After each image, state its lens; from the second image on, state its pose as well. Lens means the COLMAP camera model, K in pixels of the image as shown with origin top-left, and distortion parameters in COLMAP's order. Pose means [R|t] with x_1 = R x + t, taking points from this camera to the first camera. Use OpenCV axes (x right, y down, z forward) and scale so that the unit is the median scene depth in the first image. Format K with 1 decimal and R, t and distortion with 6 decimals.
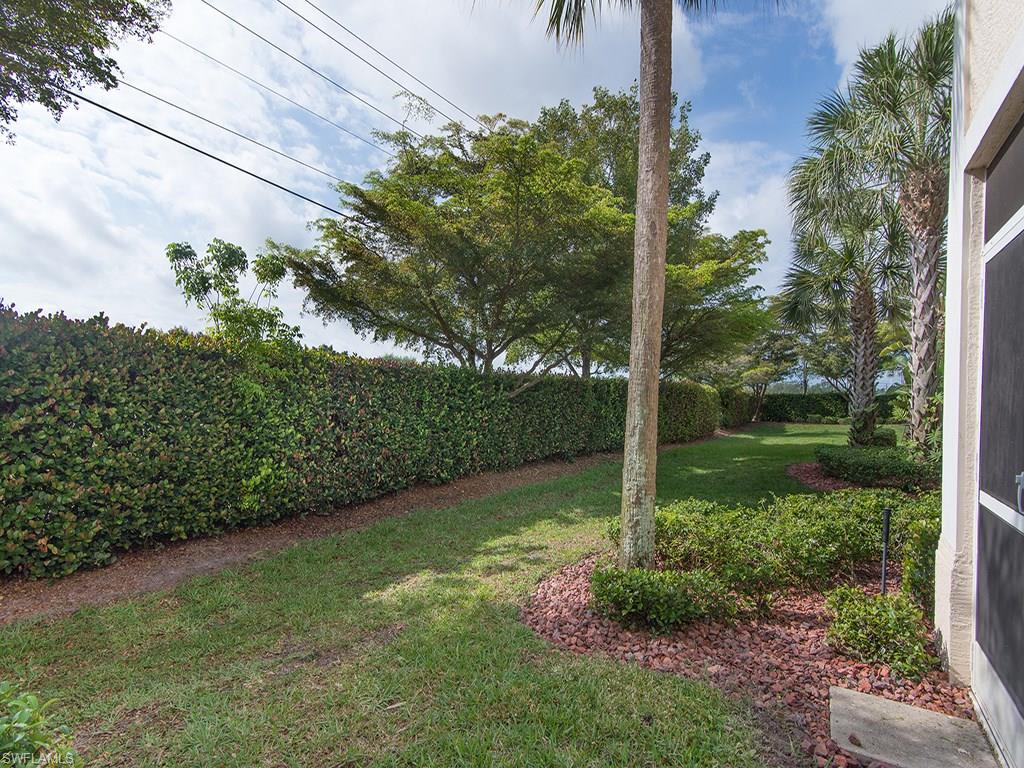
lens RADIAL K [[511.9, 0, 487.4], [0, 511.9, 416.1], [0, 0, 1]] dist [0.007130, 0.000017]
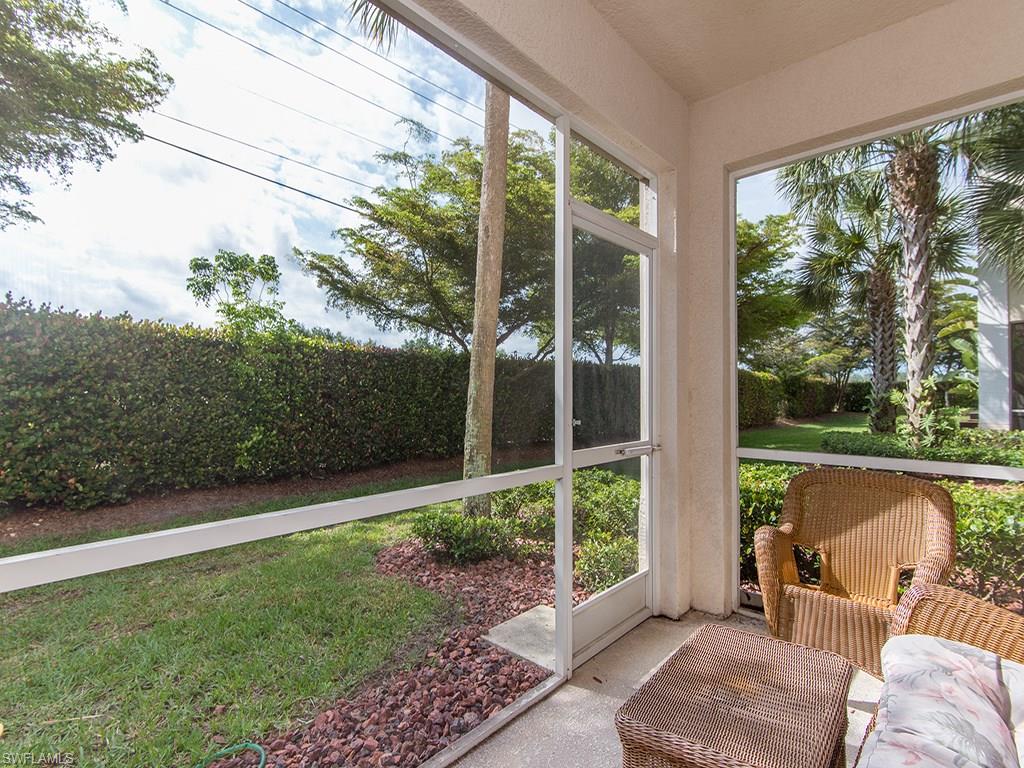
lens RADIAL K [[511.9, 0, 516.4], [0, 511.9, 386.0], [0, 0, 1]] dist [0.007130, 0.000017]
pose [[0.984862, 0.003147, -0.173314, 0.389141], [-0.010396, 0.999108, -0.040934, 0.029201], [0.173031, 0.042116, 0.984016, -0.101825]]
